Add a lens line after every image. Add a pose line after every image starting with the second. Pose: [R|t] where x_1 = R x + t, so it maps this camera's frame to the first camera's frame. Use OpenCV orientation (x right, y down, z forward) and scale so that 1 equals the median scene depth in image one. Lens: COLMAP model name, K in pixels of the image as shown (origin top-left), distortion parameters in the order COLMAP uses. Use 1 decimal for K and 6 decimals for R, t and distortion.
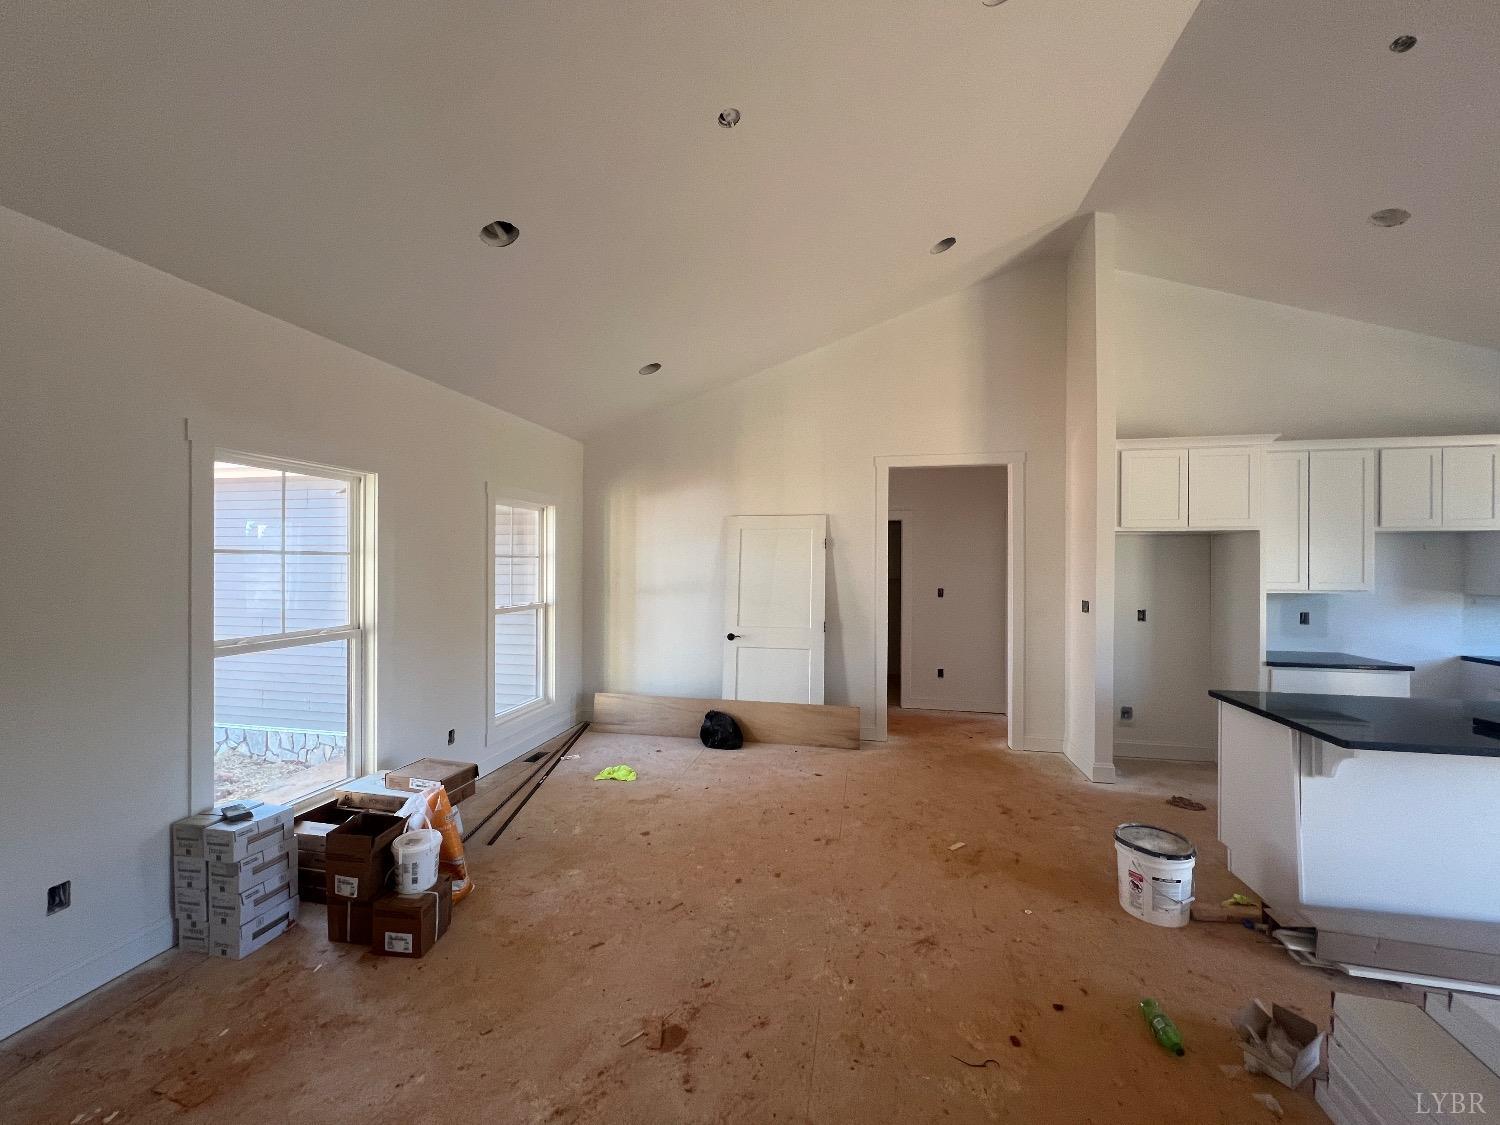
lens RADIAL K [[602.6, 0, 744.6], [0, 602.6, 562.5], [0, 0, 1]] dist [0.002862, -0.000473]
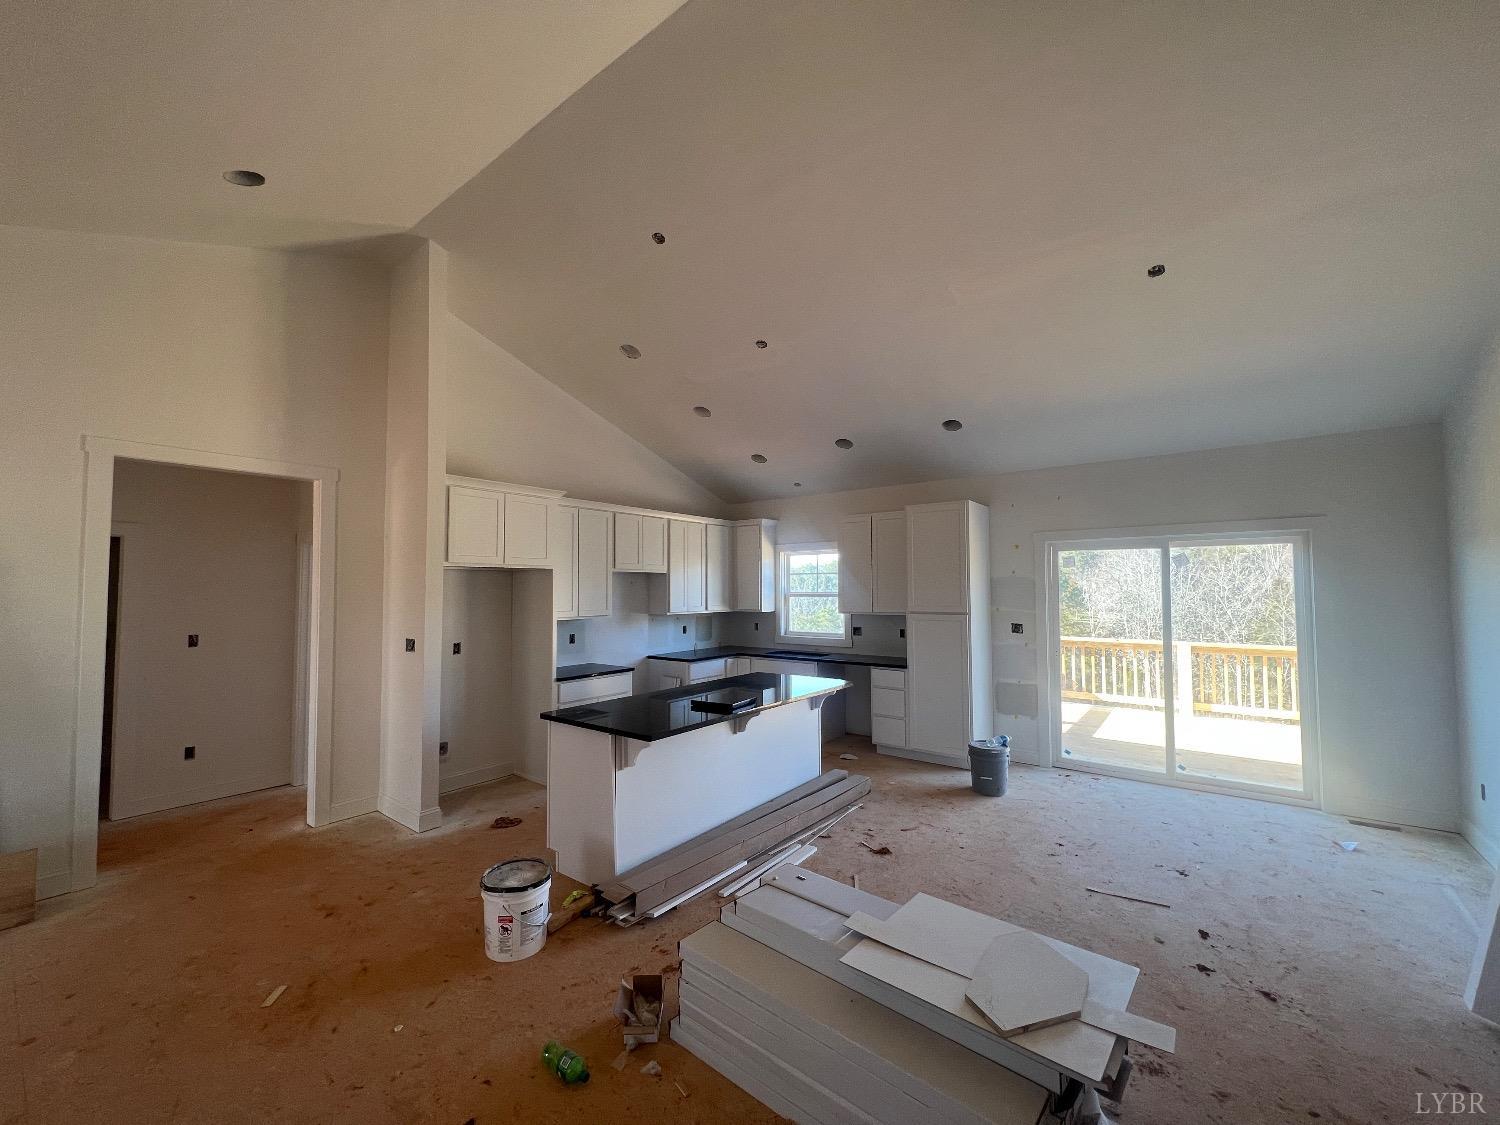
lens RADIAL K [[602.6, 0, 751.1], [0, 602.6, 563.6], [0, 0, 1]] dist [0.002862, -0.000473]
pose [[0.439934, 0.032458, 0.897444, -0.051319], [0.006606, 0.999203, -0.039377, -0.014055], [-0.898006, 0.023252, 0.439368, 0.117621]]
